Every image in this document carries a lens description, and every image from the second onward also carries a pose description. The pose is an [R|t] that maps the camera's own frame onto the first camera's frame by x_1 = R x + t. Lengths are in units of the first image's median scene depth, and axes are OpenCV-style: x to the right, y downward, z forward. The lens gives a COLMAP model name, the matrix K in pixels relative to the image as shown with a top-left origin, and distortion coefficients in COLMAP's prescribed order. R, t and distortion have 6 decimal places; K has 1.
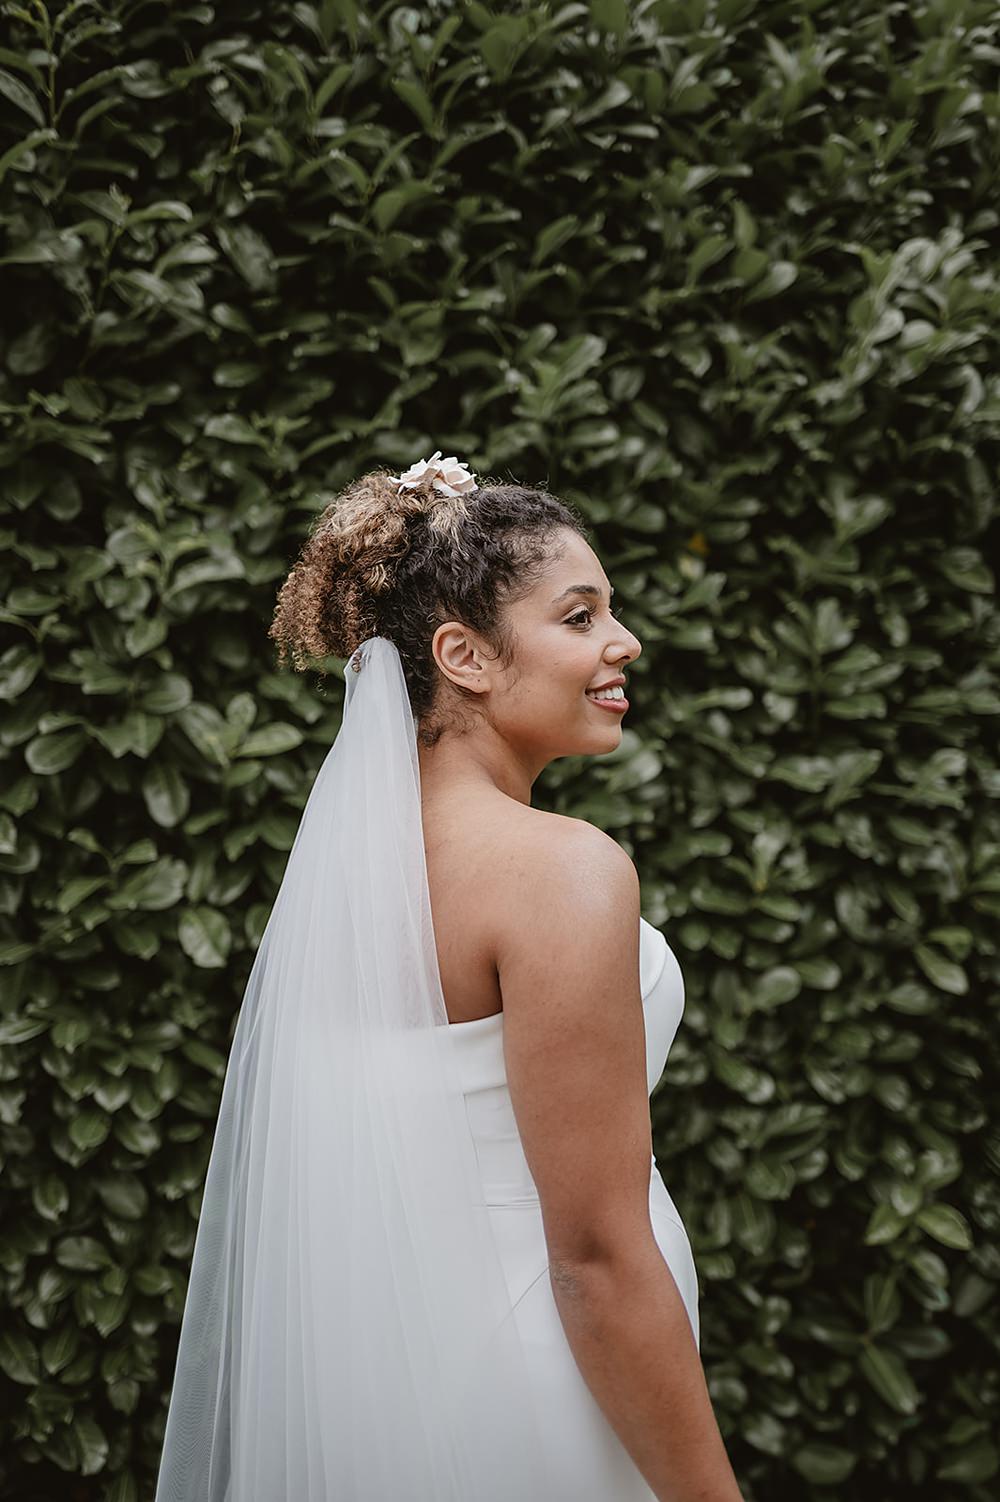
lens RADIAL K [[1459.9, 0, 500.0], [0, 1459.9, 751.0], [0, 0, 1]] dist [-0.069188, 0.019657]
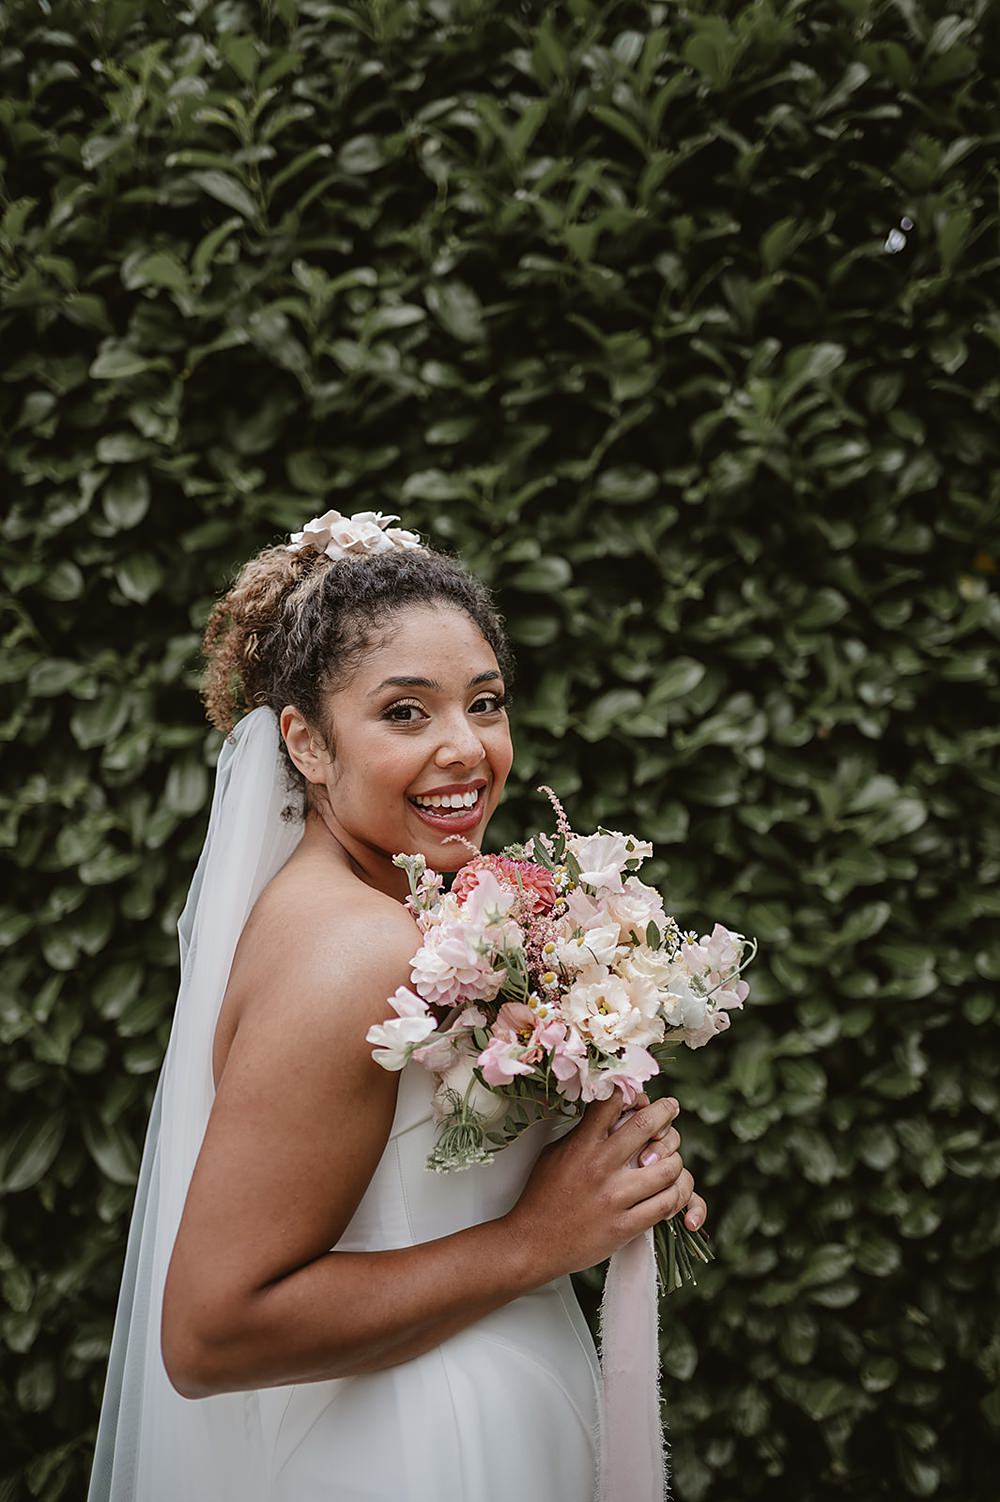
lens RADIAL K [[1459.9, 0, 500.0], [0, 1459.9, 751.0], [0, 0, 1]] dist [-0.069188, 0.019657]
pose [[0.920481, -0.026511, -0.389888, 0.227627], [0.016598, 0.999448, -0.028775, -0.008308], [0.390436, 0.020015, 0.920413, 0.090140]]
